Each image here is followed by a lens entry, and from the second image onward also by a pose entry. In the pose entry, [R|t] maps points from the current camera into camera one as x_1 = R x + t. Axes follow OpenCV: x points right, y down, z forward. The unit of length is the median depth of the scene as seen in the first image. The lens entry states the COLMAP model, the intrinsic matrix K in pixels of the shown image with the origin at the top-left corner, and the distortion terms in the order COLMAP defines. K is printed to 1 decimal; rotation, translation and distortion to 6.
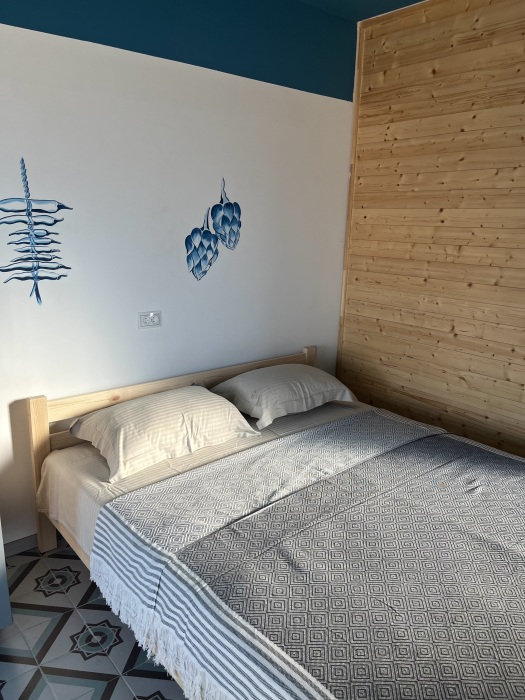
lens RADIAL K [[530.8, 0, 264.0], [0, 530.8, 348.9], [0, 0, 1]] dist [0.060331, -0.096878]
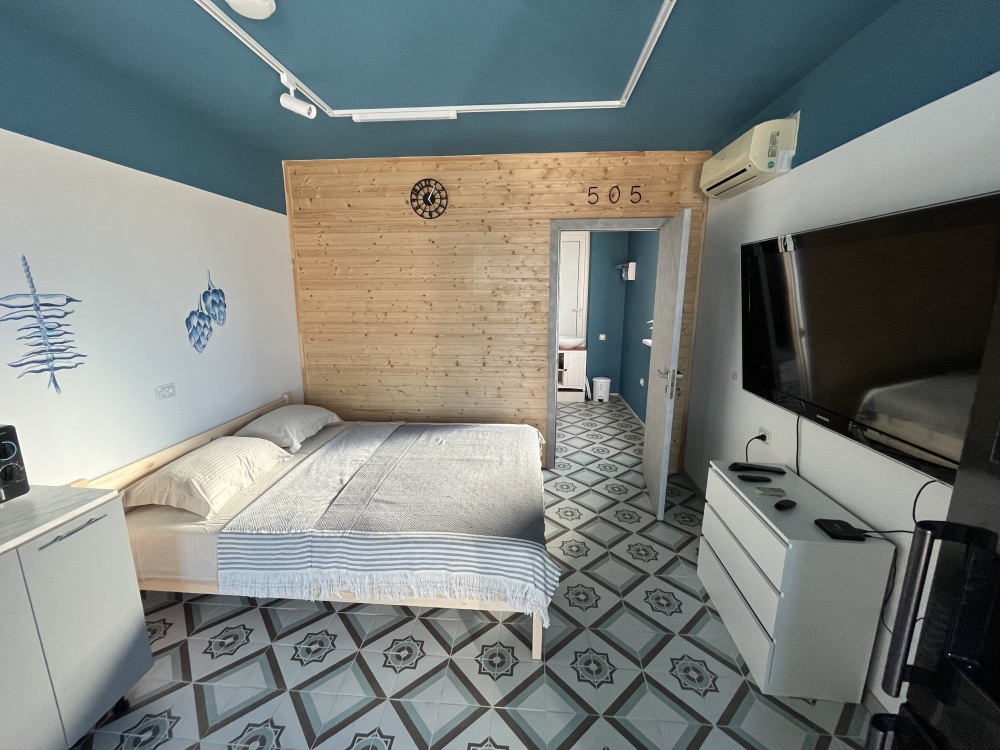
lens RADIAL K [[410.0, 0, 497.7], [0, 410.0, 370.5], [0, 0, 1]] dist [-0.000153, -0.000500]
pose [[0.701216, -0.159950, 0.694775, -0.313031], [0.187101, 0.981638, 0.037156, 0.001598], [-0.687961, 0.103938, 0.718267, -0.134368]]
